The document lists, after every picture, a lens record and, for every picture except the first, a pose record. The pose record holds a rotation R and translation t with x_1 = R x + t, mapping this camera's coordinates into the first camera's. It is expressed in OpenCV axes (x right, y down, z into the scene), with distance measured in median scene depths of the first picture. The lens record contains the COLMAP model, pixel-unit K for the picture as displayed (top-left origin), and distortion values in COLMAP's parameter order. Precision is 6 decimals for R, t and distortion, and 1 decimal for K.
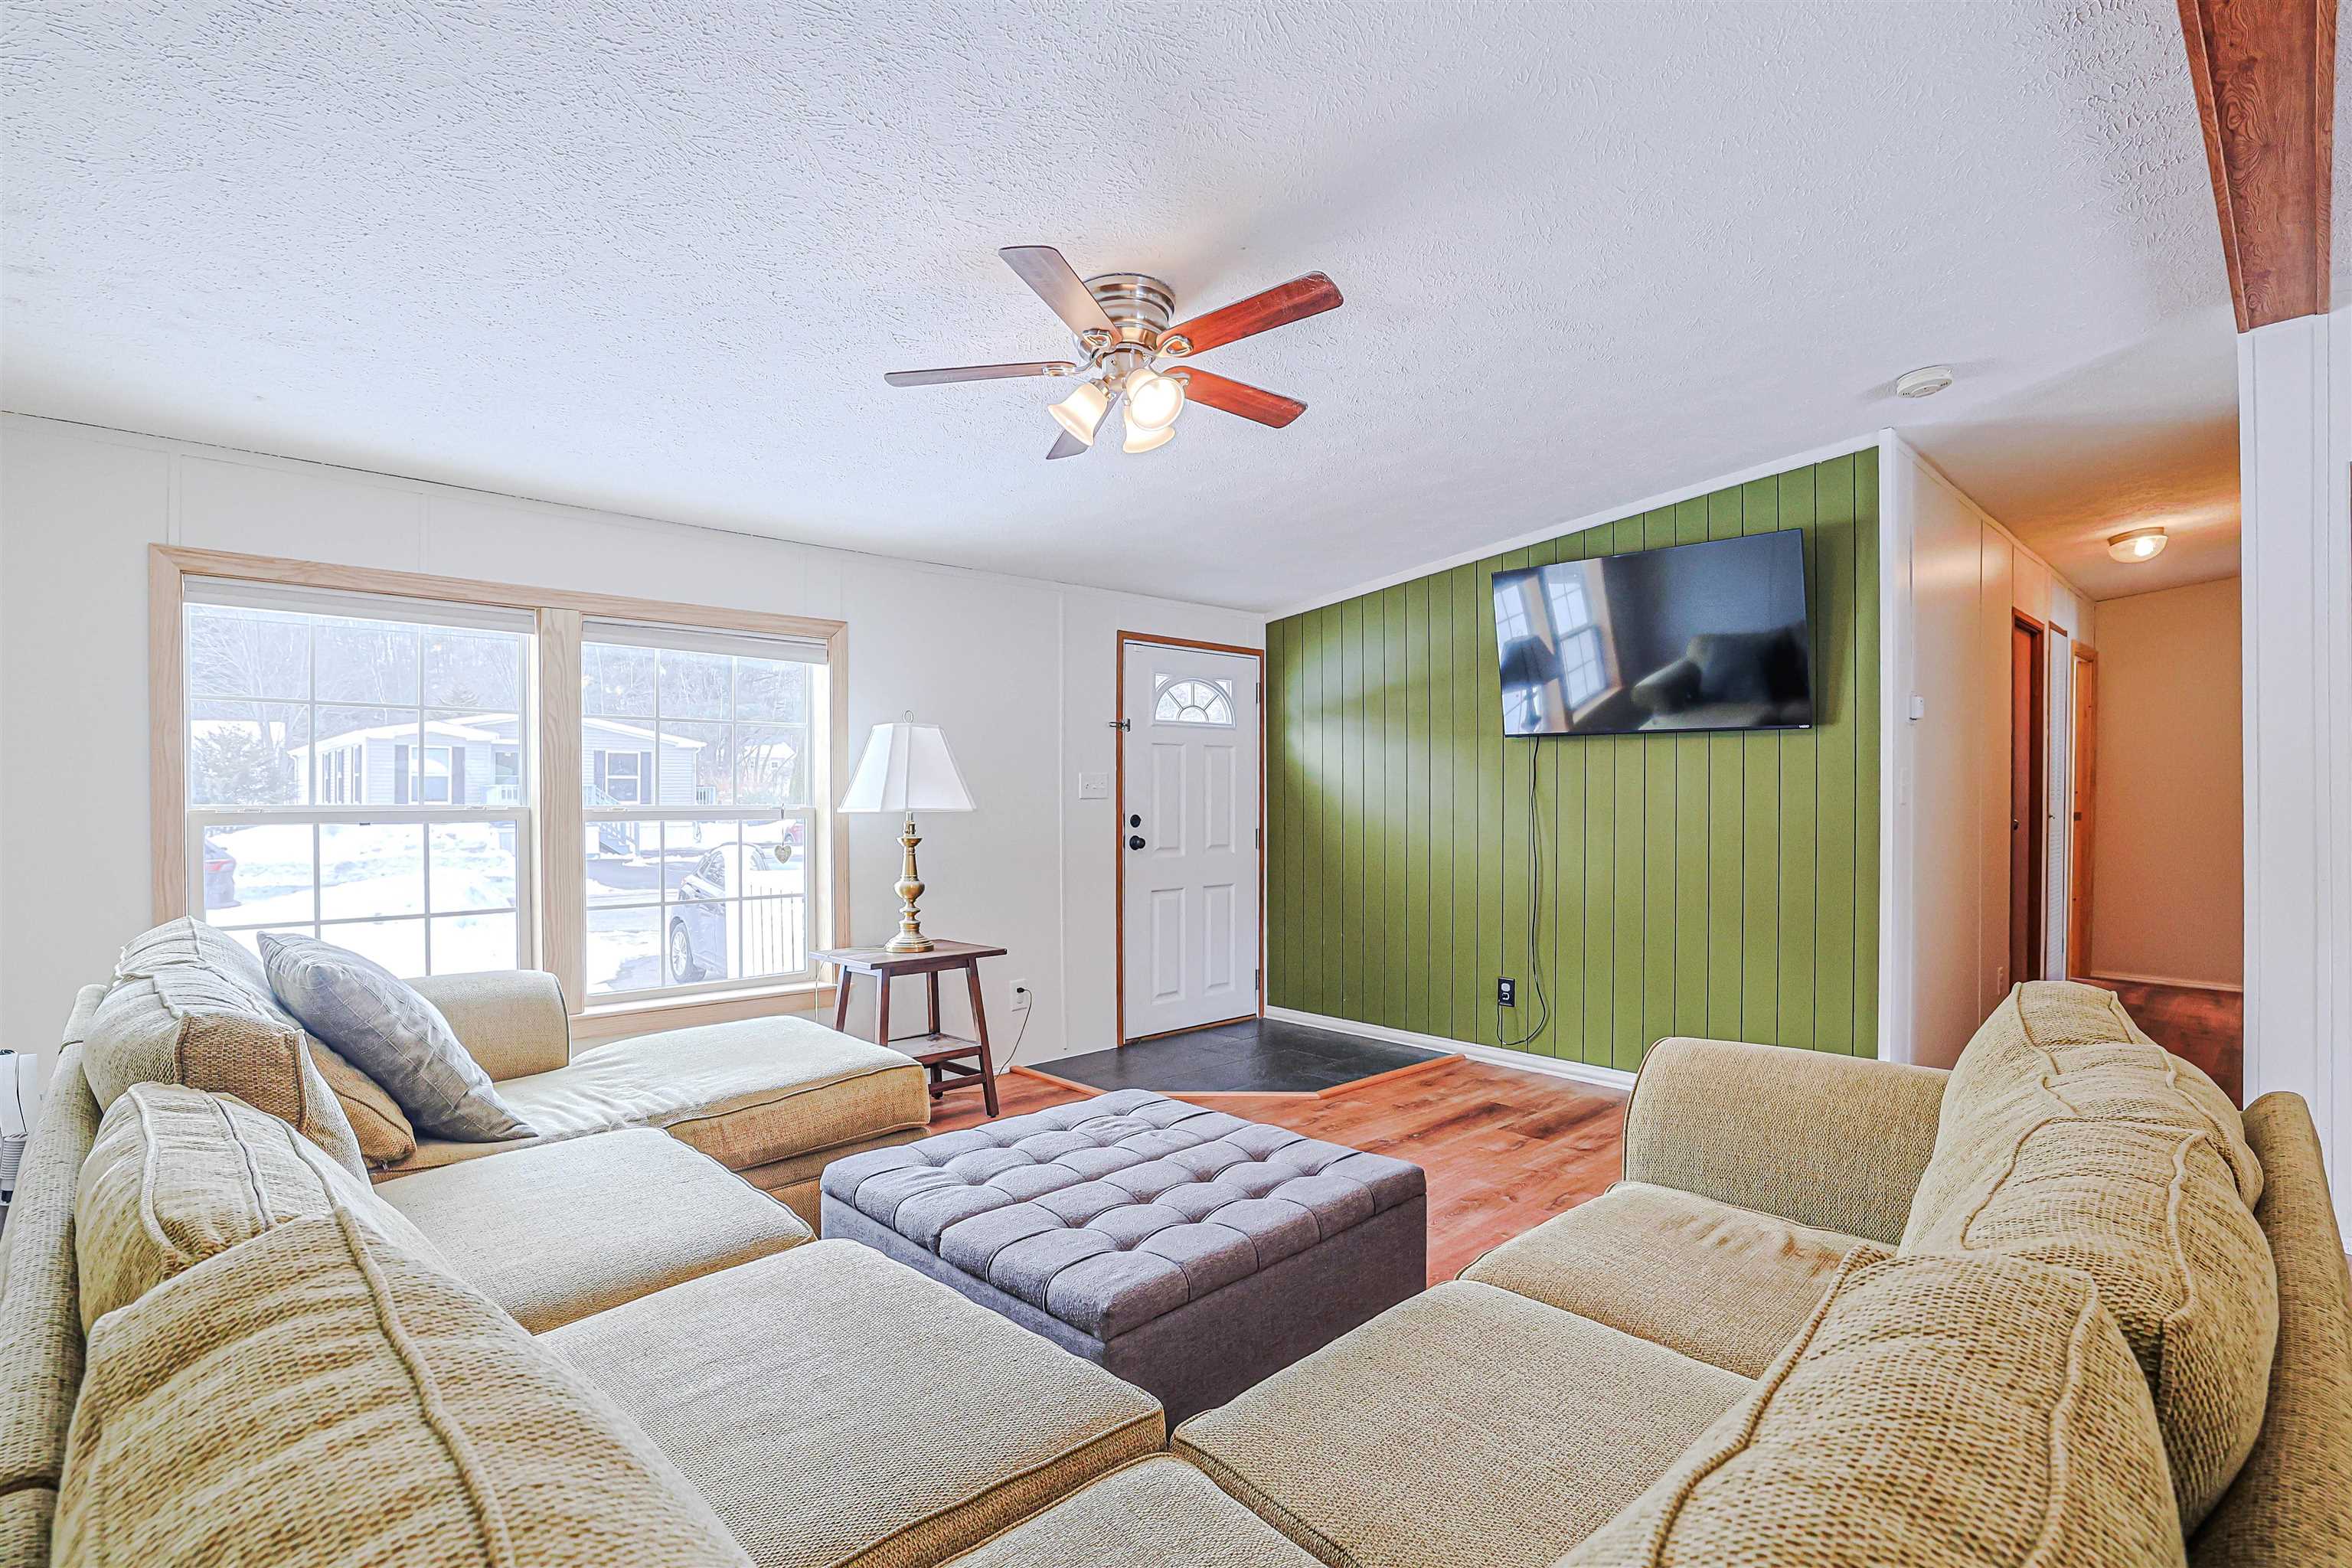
lens RADIAL K [[1088.2, 0, 1182.3], [0, 1088.2, 800.4], [0, 0, 1]] dist [-0.032221, 0.005585]
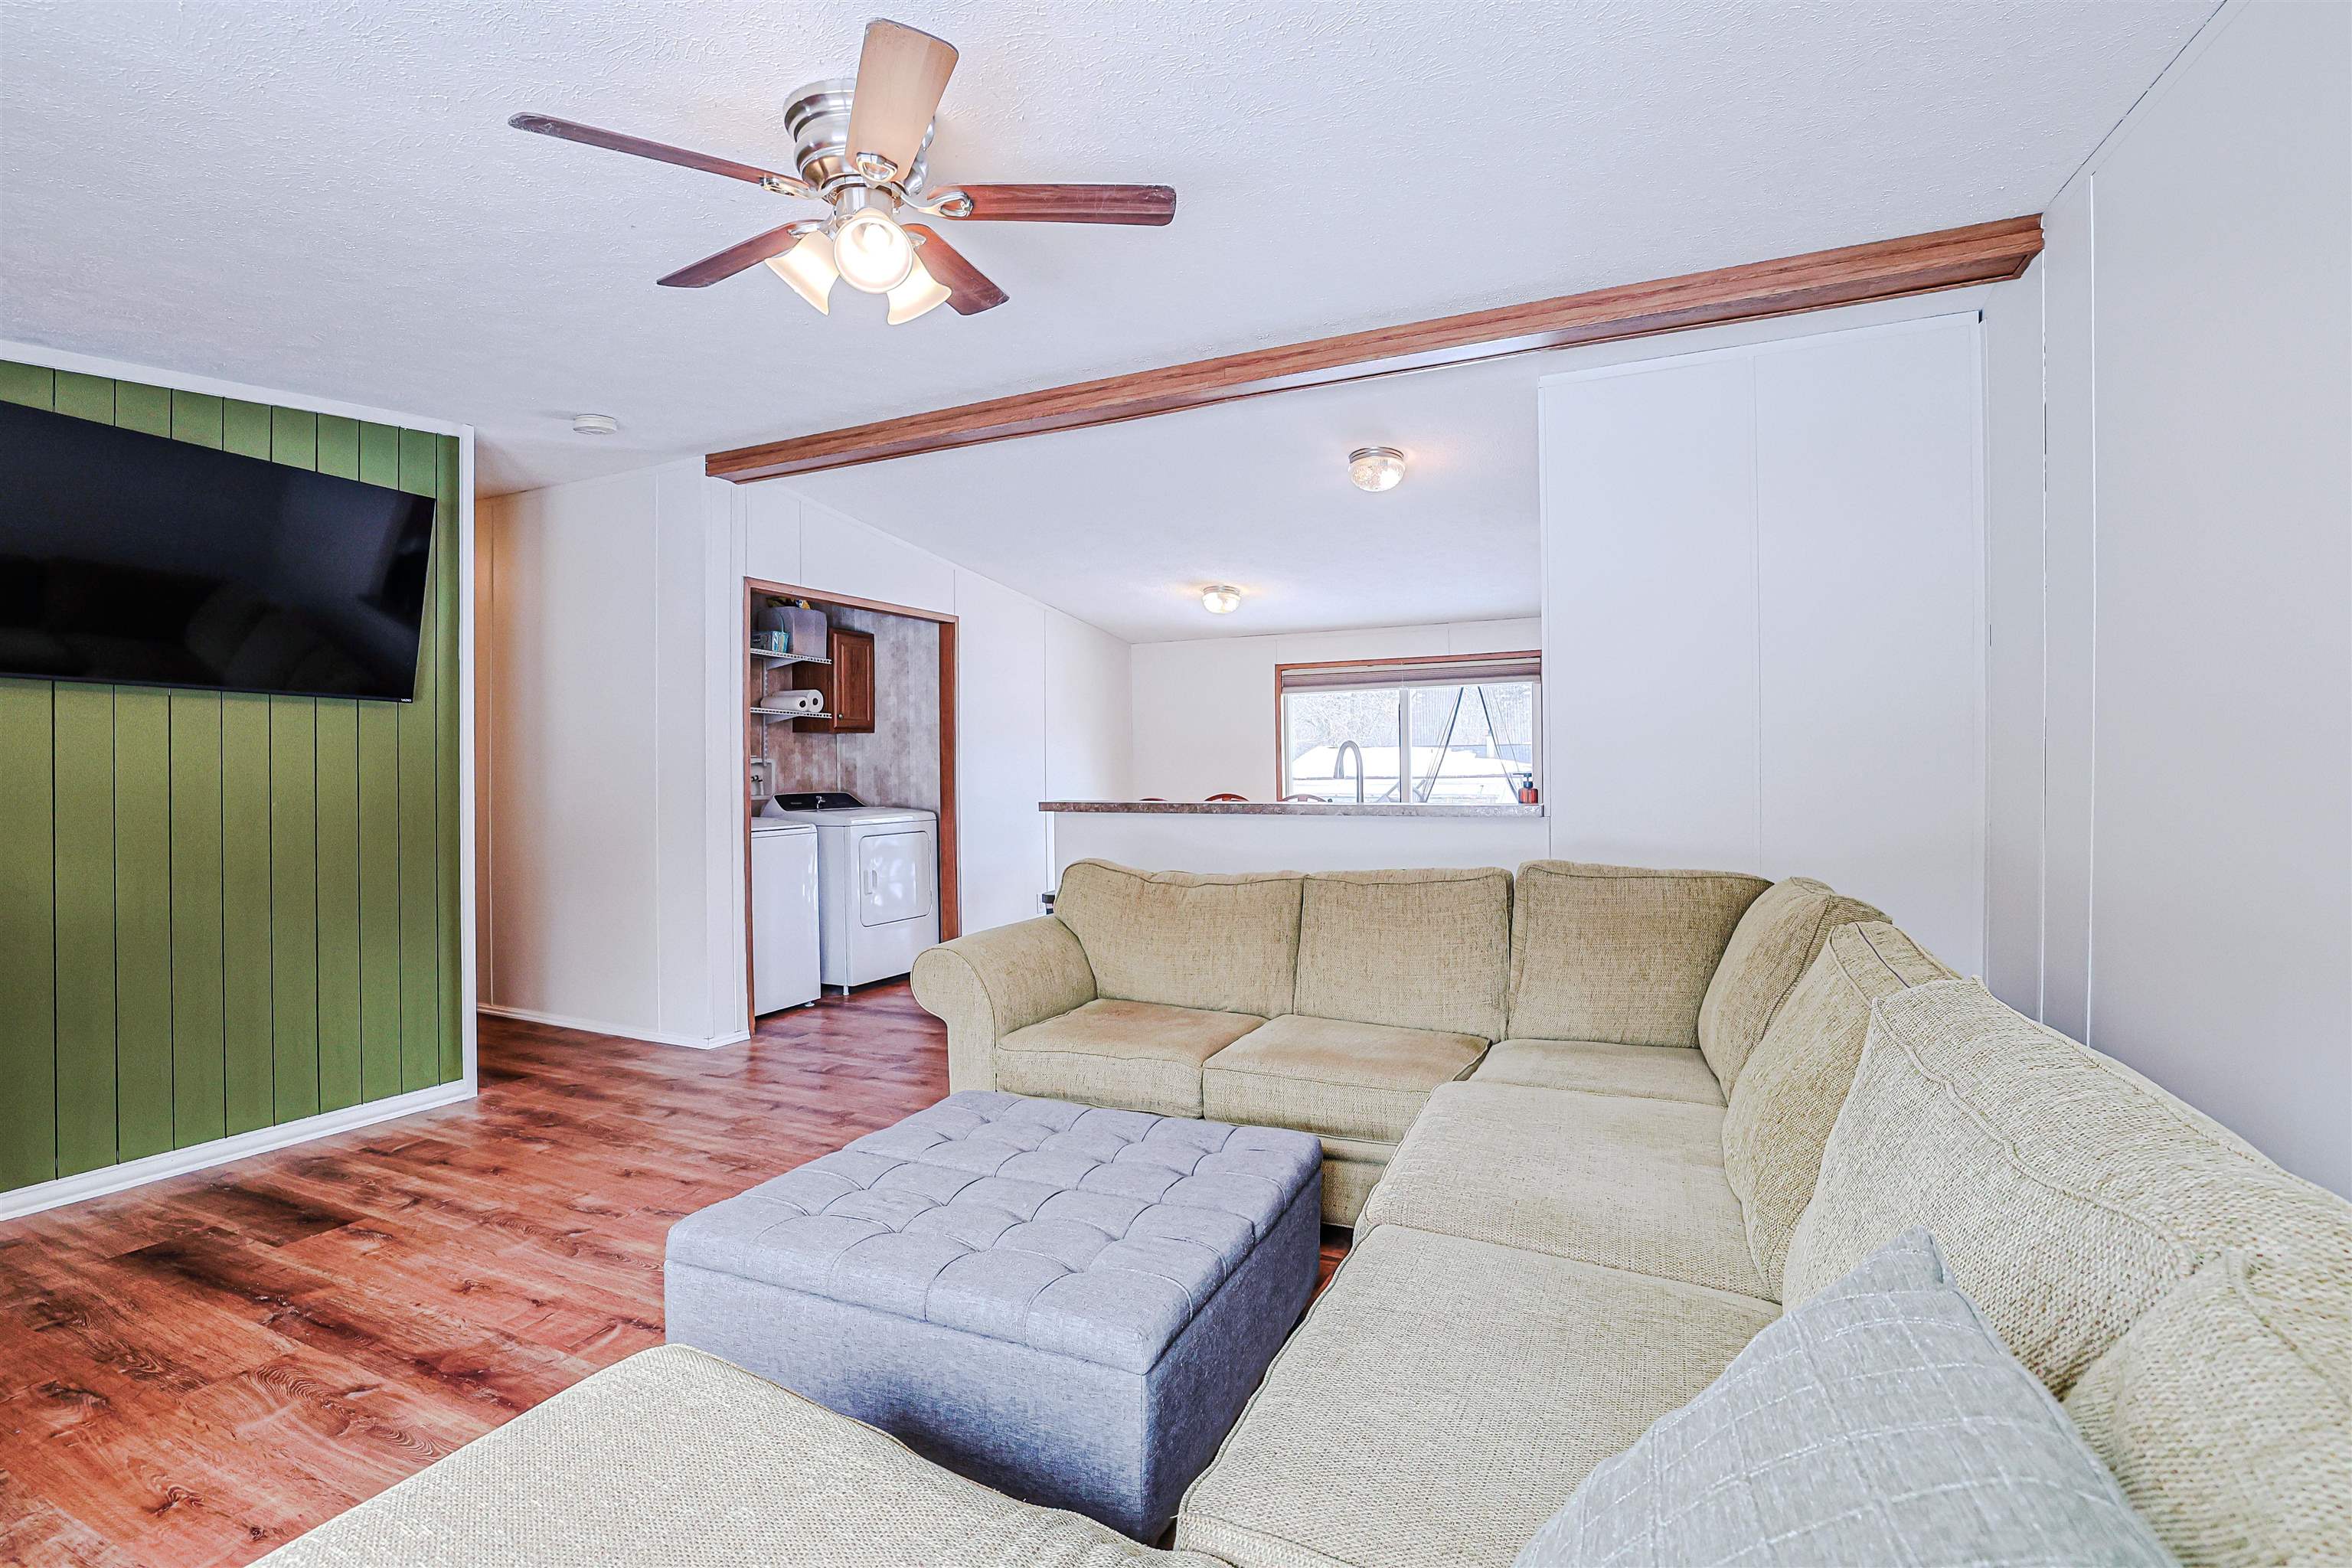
lens RADIAL K [[1088.2, 0, 1168.0], [0, 1088.2, 765.7], [0, 0, 1]] dist [-0.032221, 0.005585]
pose [[-0.351064, 0.004434, 0.936341, -0.504713], [0.005837, 0.999980, -0.002547, -0.002464], [-0.936333, 0.004571, -0.351083, 0.637693]]
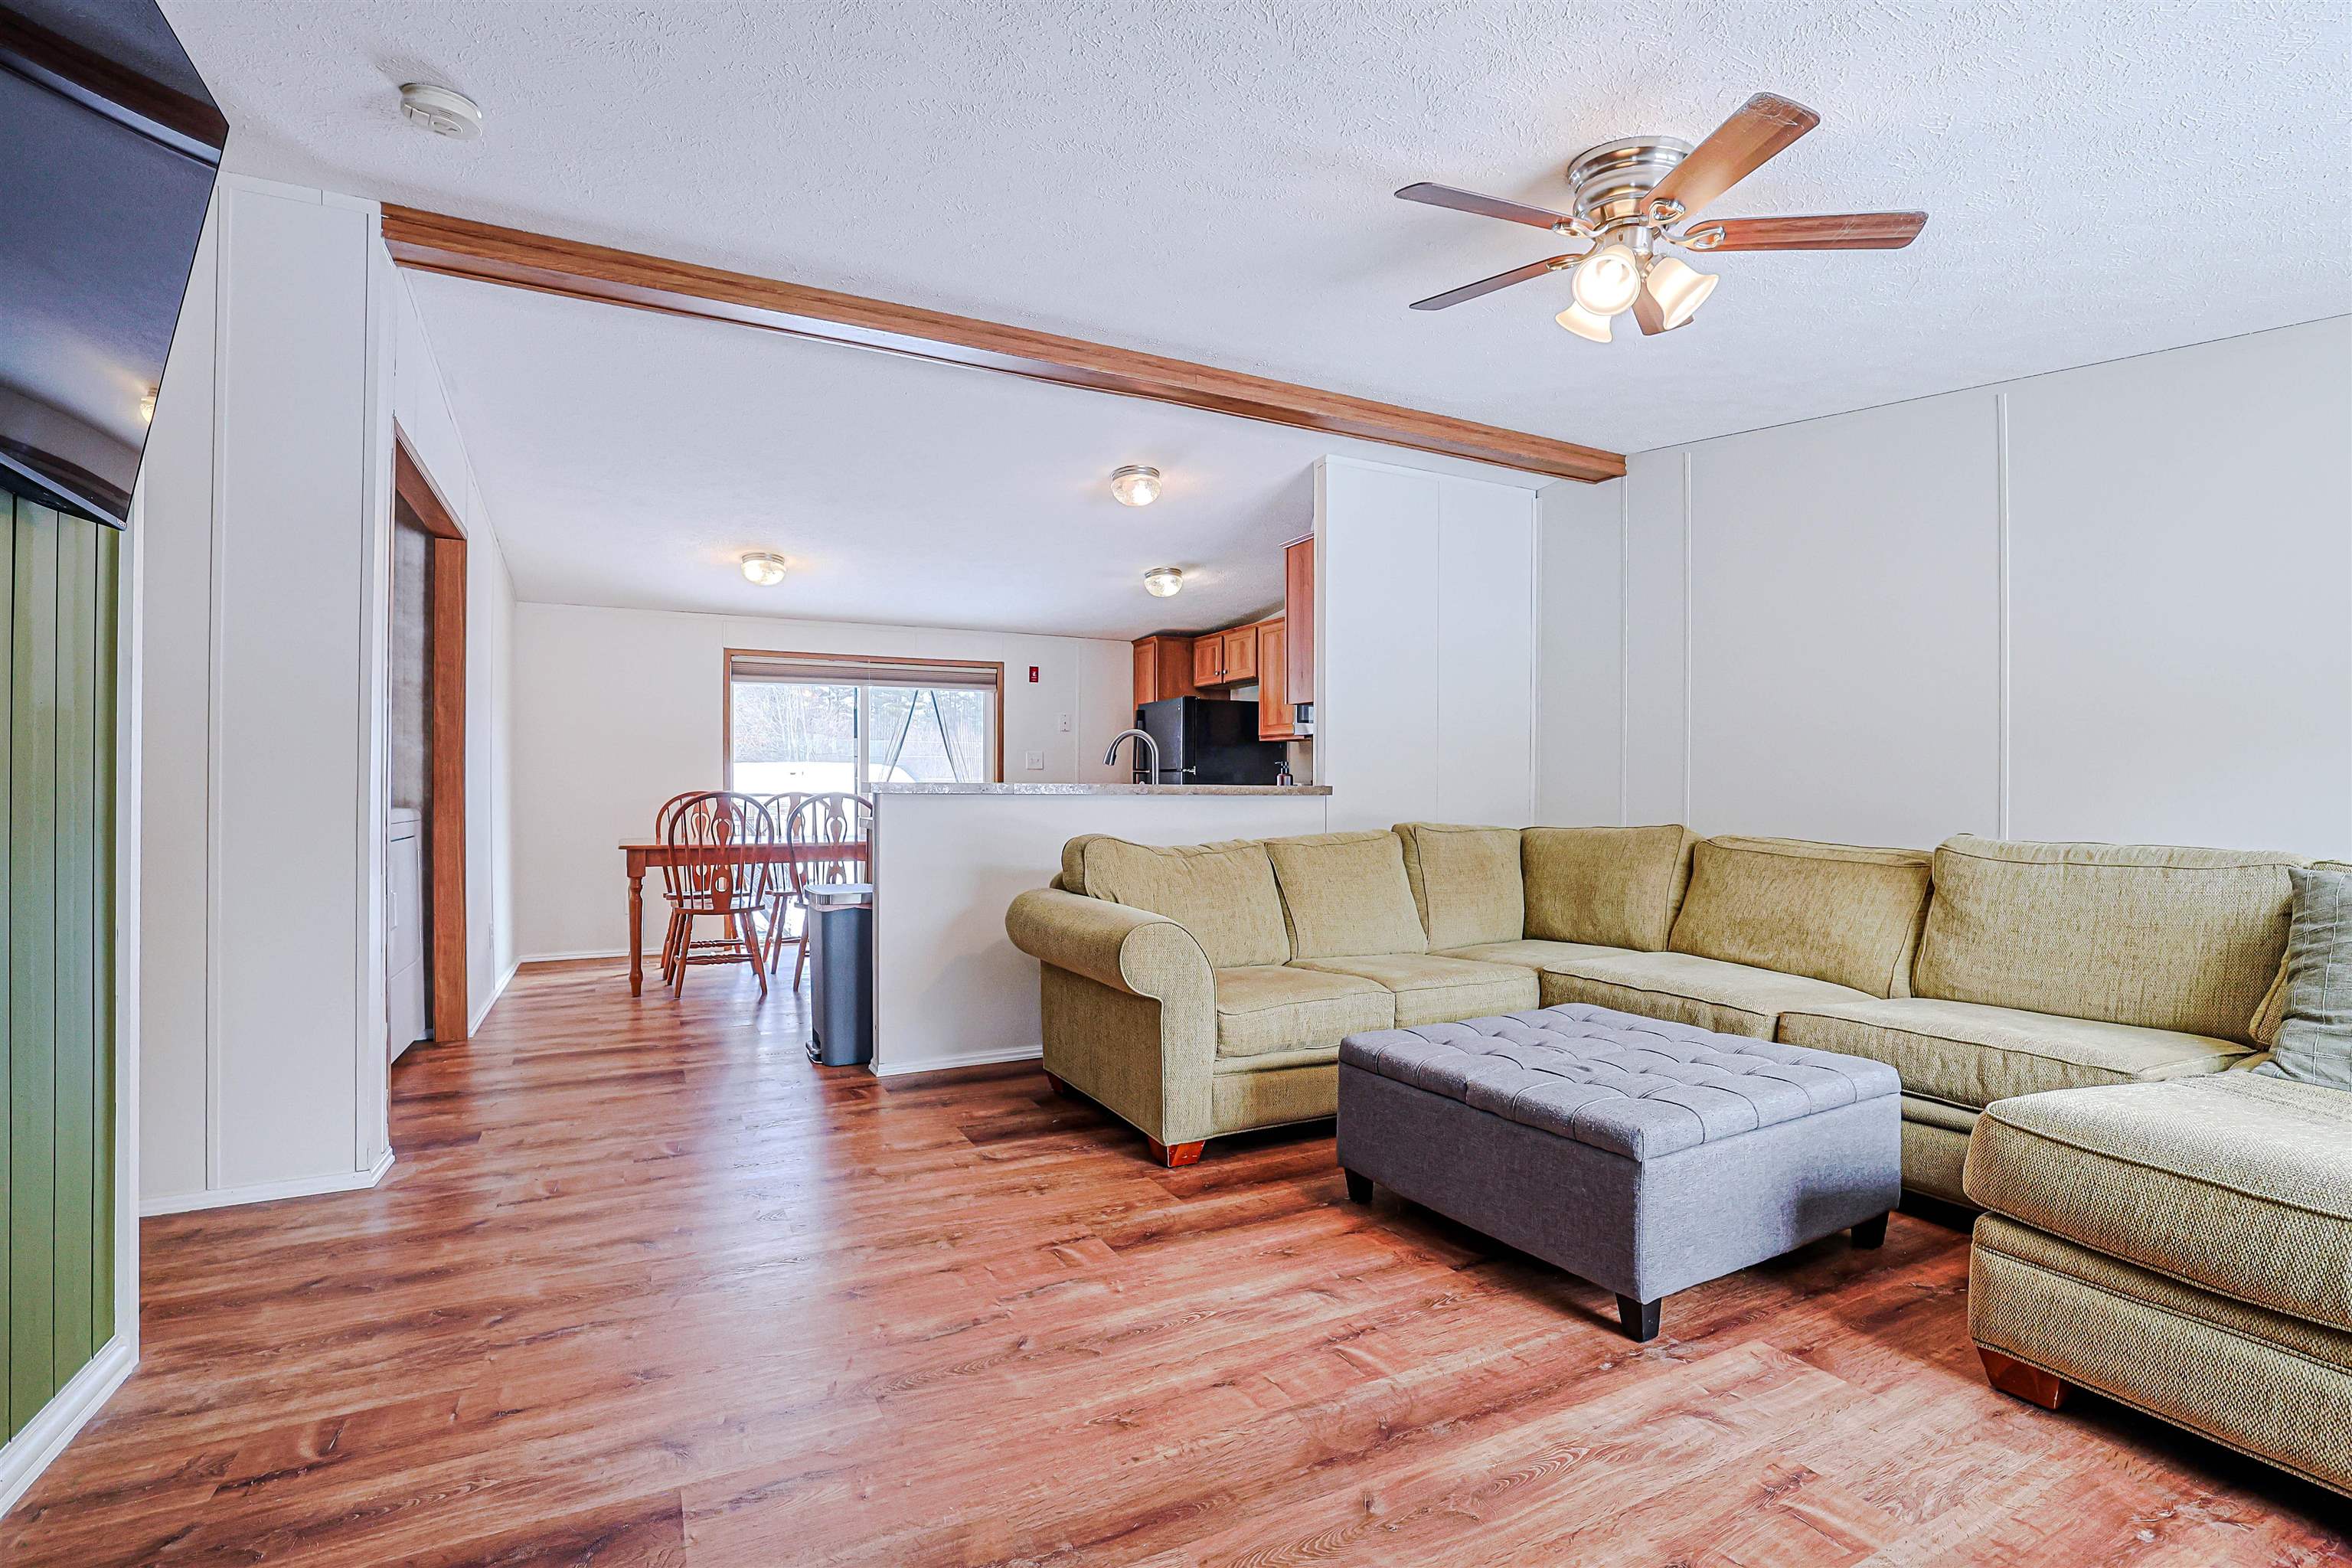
lens RADIAL K [[1088.2, 0, 1178.2], [0, 1088.2, 787.8], [0, 0, 1]] dist [-0.032221, 0.005585]
pose [[-0.958854, -0.003543, 0.283879, 0.030936], [-0.005072, 0.999976, -0.004651, 0.036388], [-0.283855, -0.005900, -0.958849, 1.176344]]
